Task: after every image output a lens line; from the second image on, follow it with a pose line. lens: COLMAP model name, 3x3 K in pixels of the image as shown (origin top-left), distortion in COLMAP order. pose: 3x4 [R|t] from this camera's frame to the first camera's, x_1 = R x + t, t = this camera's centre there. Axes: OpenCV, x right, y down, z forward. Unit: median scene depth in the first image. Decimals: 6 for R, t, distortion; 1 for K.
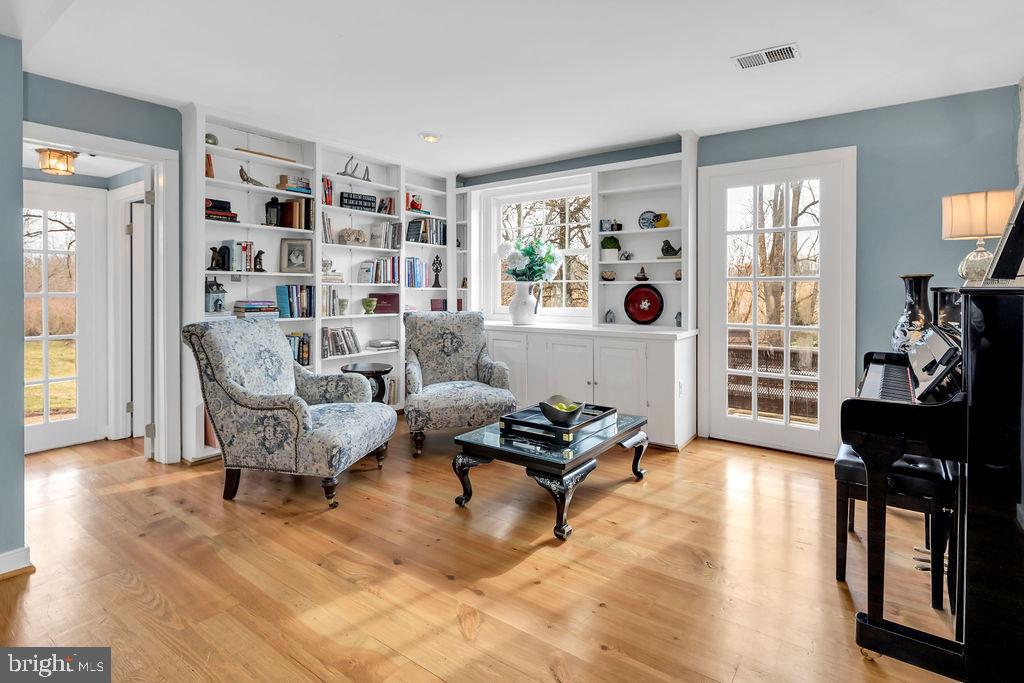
lens RADIAL K [[502.3, 0, 511.8], [0, 502.3, 287.3], [0, 0, 1]] dist [-0.001342, -0.001127]
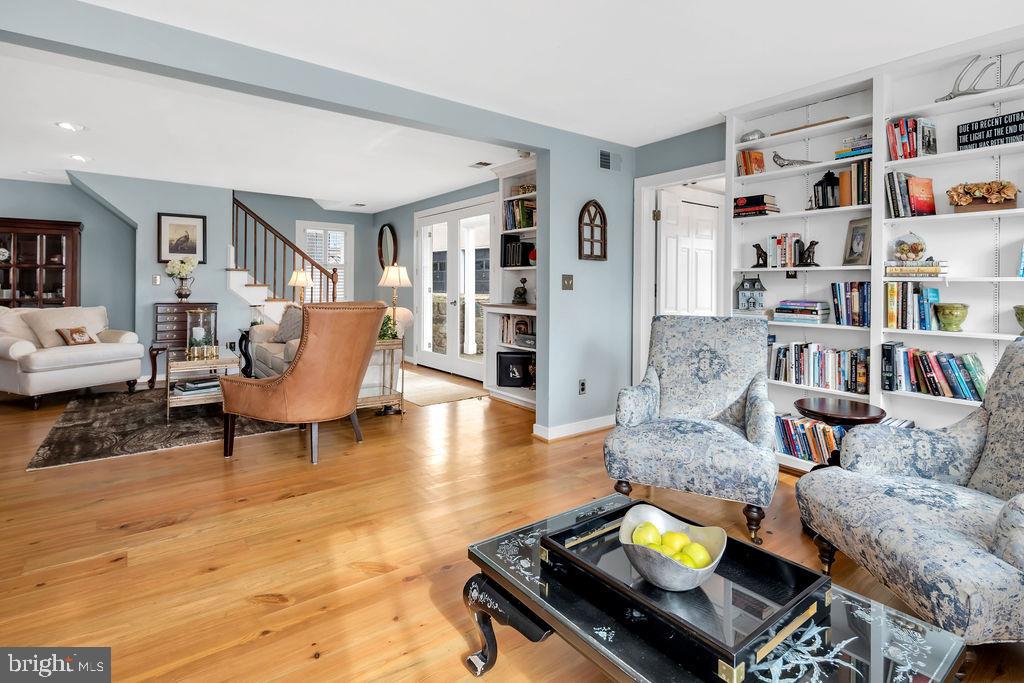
lens RADIAL K [[502.3, 0, 511.8], [0, 502.3, 287.3], [0, 0, 1]] dist [-0.001342, -0.001127]
pose [[-0.274267, -0.009288, -0.961609, 0.403415], [-0.008060, 0.999940, -0.007359, 0.012776], [0.961620, 0.005732, -0.274325, 0.689912]]
